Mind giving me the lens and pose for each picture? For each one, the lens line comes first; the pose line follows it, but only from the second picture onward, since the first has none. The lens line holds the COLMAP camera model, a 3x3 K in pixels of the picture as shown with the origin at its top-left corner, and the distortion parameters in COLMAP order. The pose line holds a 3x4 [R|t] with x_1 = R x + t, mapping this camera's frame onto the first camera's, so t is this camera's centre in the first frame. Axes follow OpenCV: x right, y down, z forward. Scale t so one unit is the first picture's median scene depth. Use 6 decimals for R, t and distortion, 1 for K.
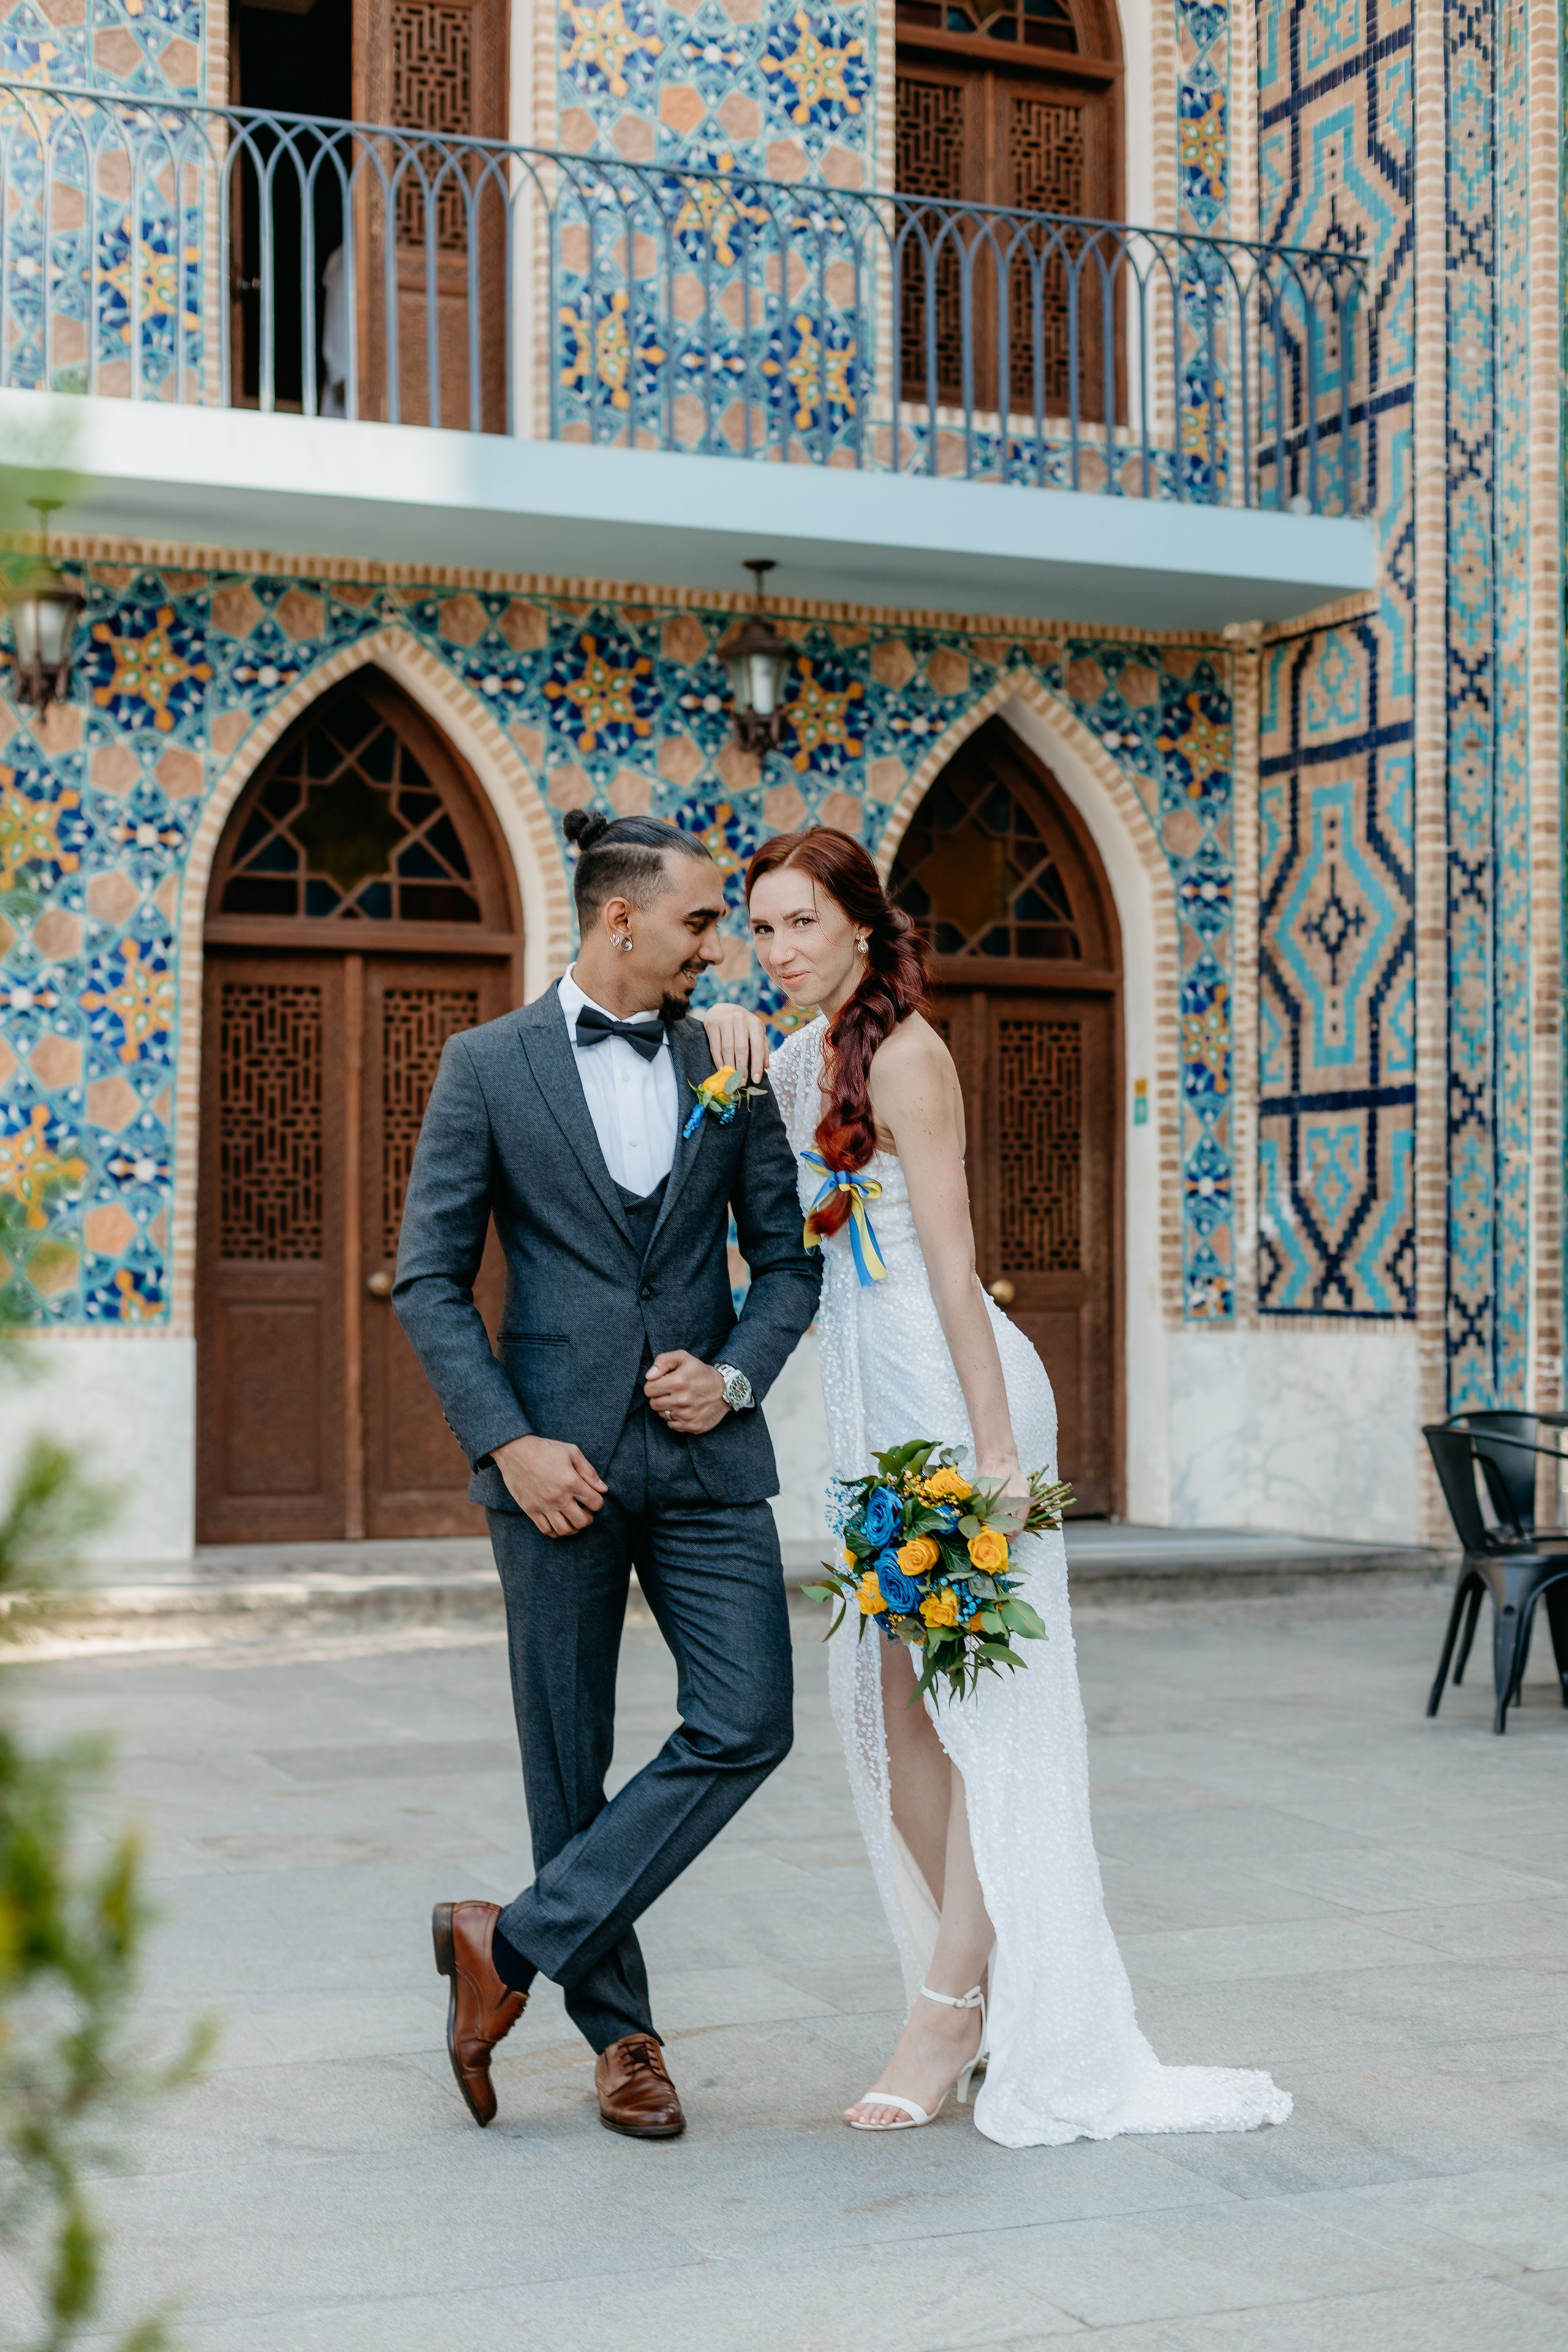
lens RADIAL K [[3470.7, 0, 777.5], [0, 3470.7, 1189.5], [0, 0, 1]] dist [-0.001708, 0.000000]
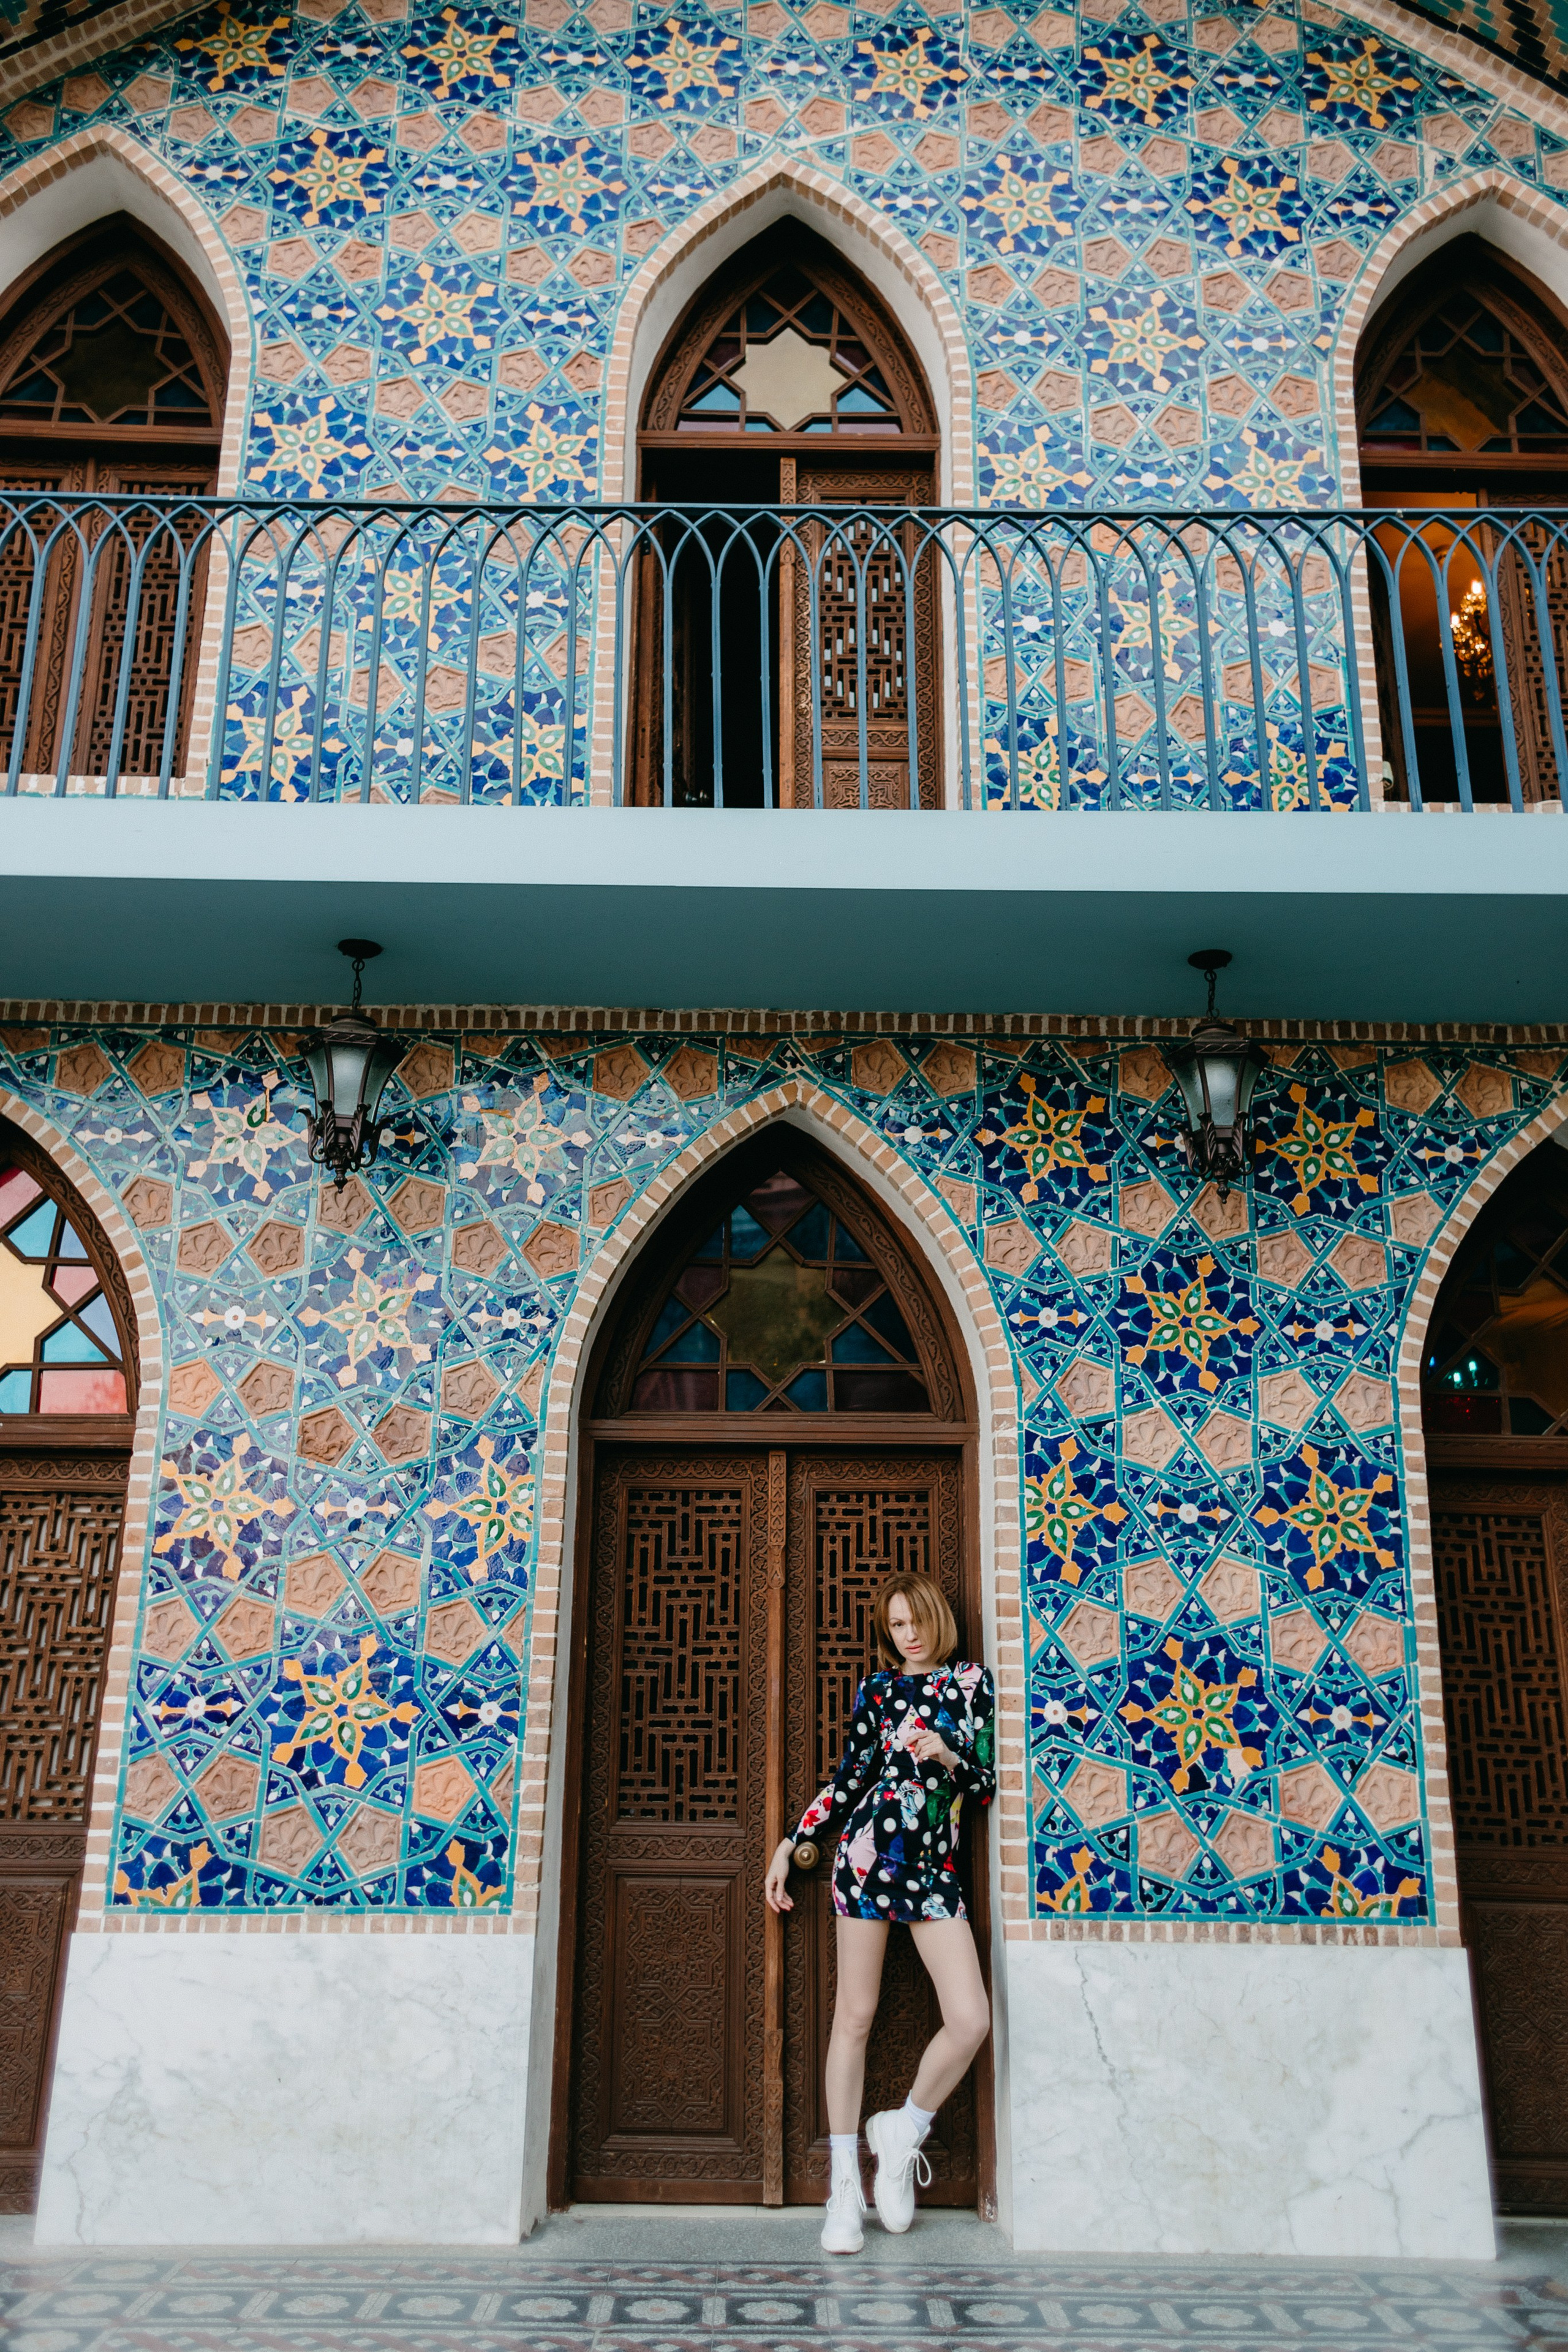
lens RADIAL K [[1759.4, 0, 789.7], [0, 1759.4, 1189.7], [0, 0, 1]] dist [0.036049, -0.012369]
pose [[0.925059, -0.095264, -0.367684, 0.052439], [-0.001014, 0.967413, -0.253200, -0.019569], [0.379823, 0.234598, 0.894817, 0.605967]]
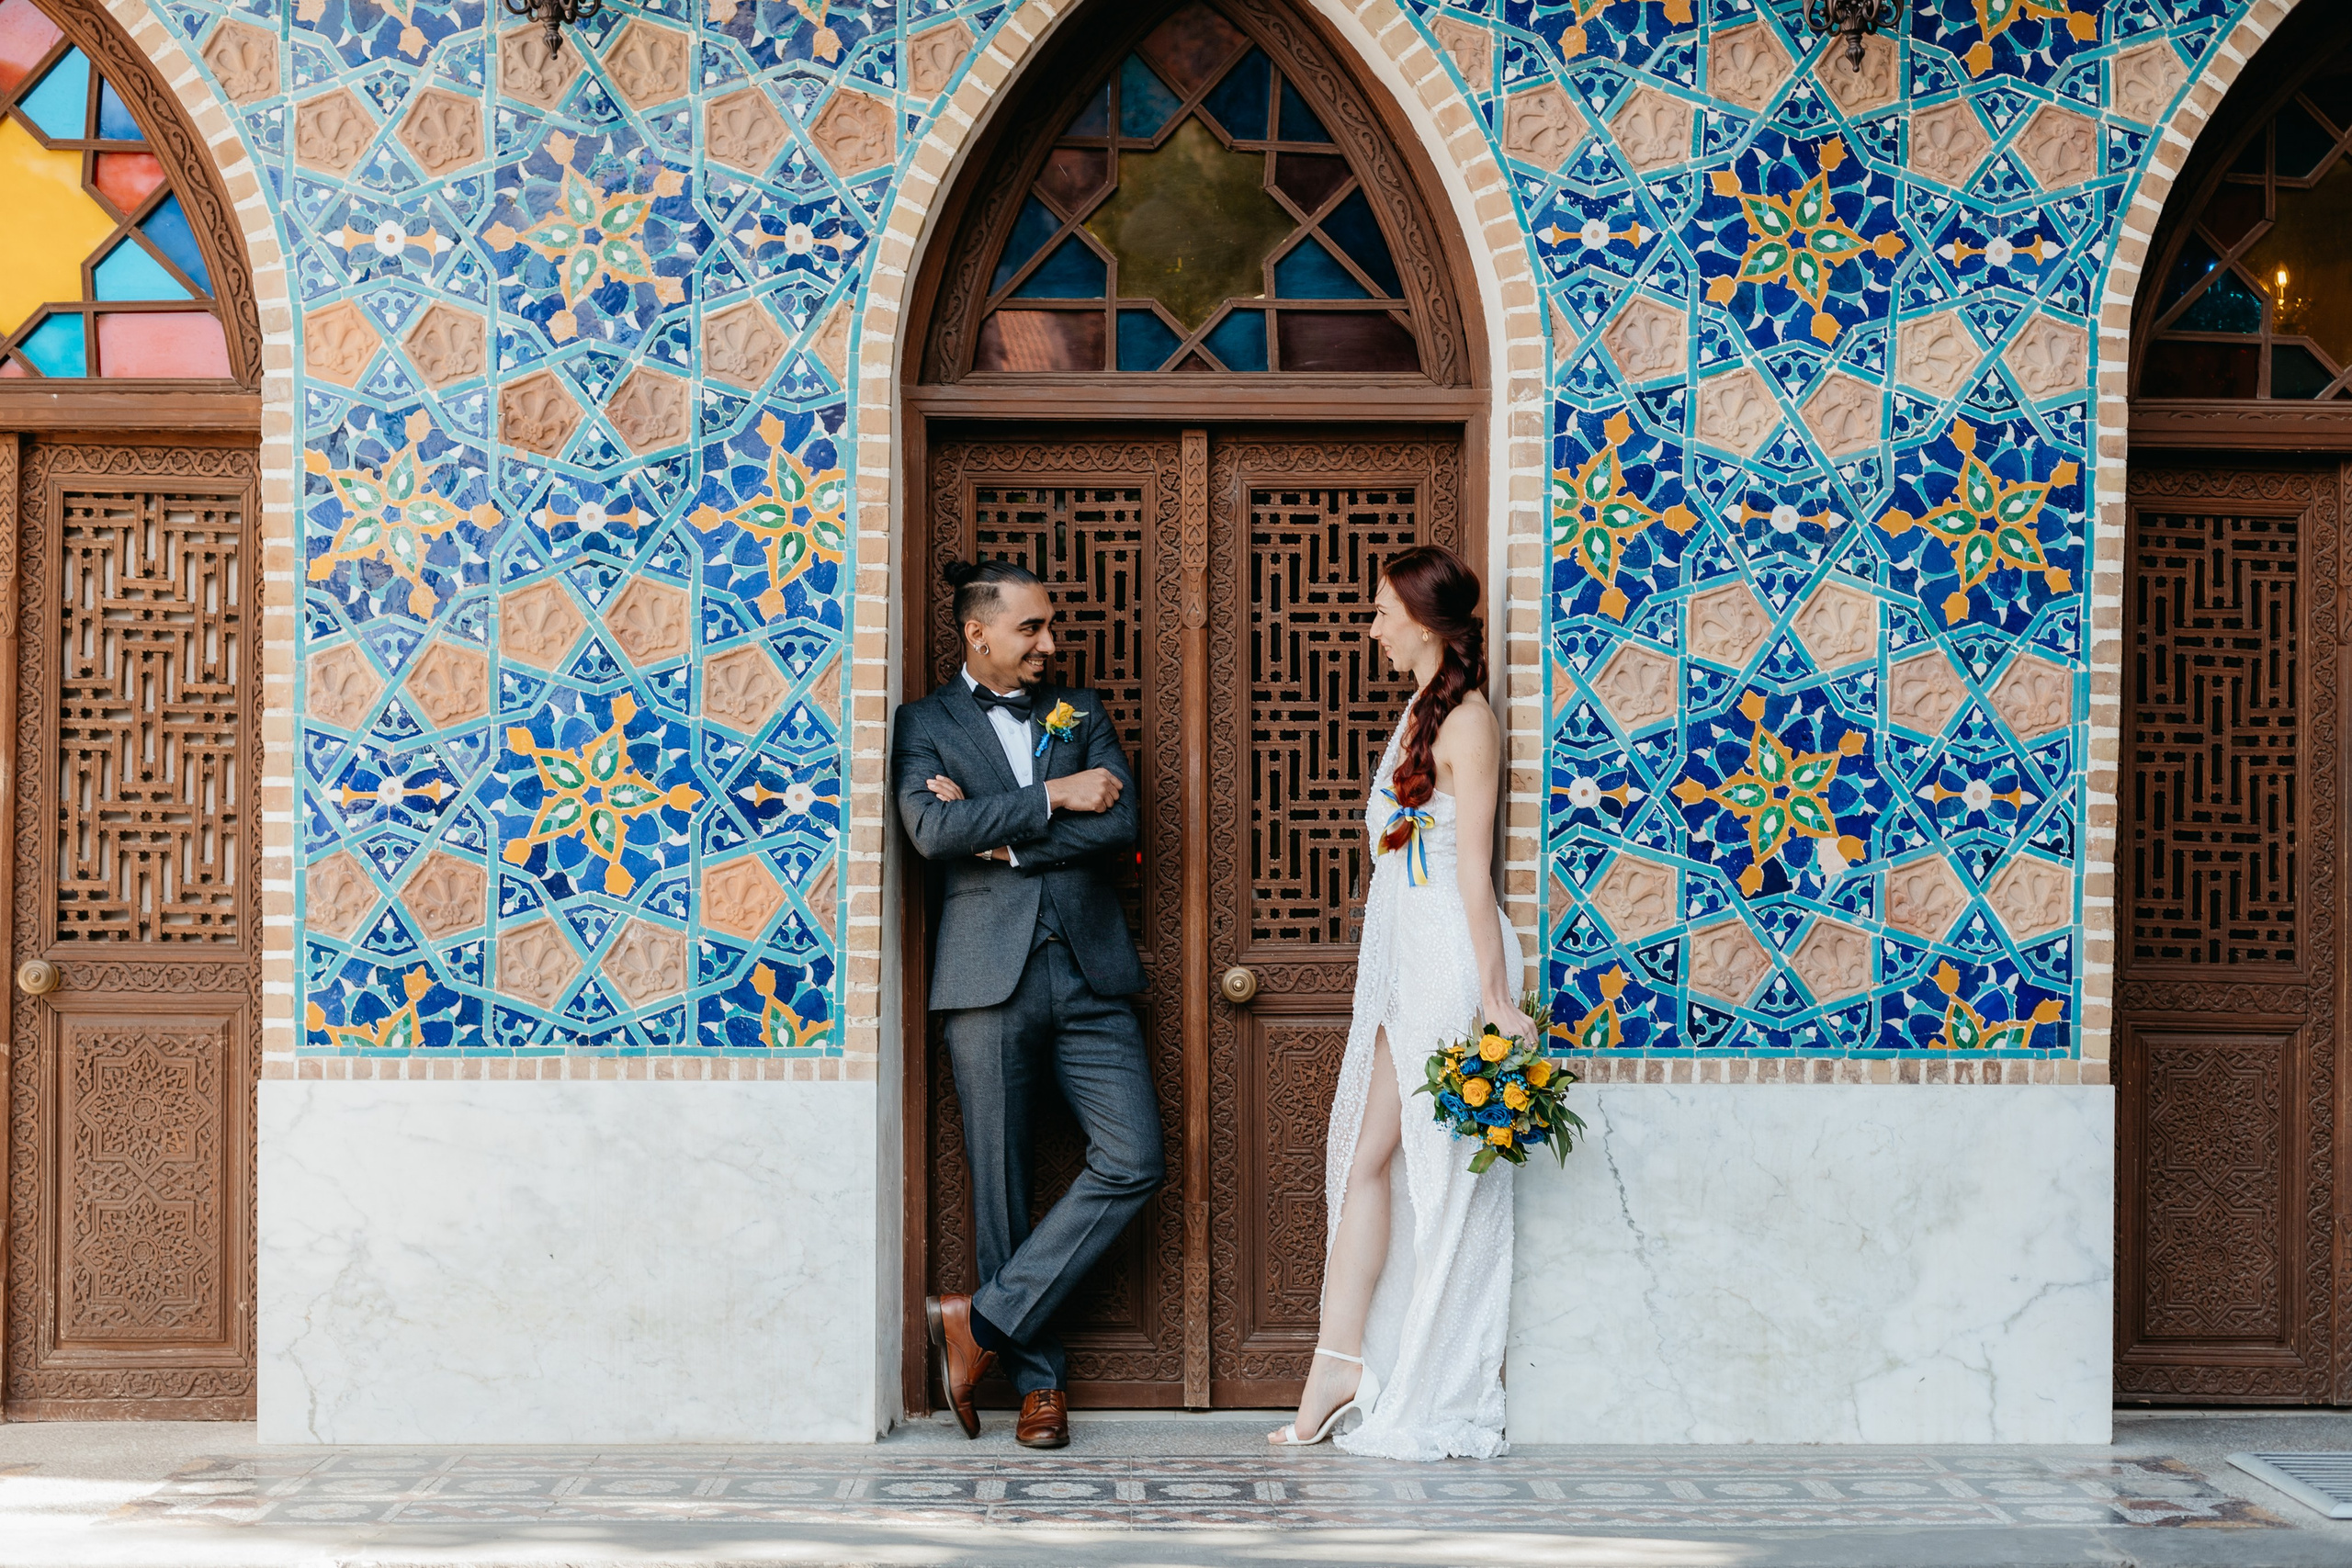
lens RADIAL K [[3470.4, 0, 1235.8], [0, 3470.4, 886.4], [0, 0, 1]] dist [-0.001708, 0.000000]
pose [[0.931782, 0.009972, -0.362882, 0.105013], [0.005079, 0.999167, 0.040499, -0.014062], [0.362984, -0.039579, 0.930955, 0.458580]]
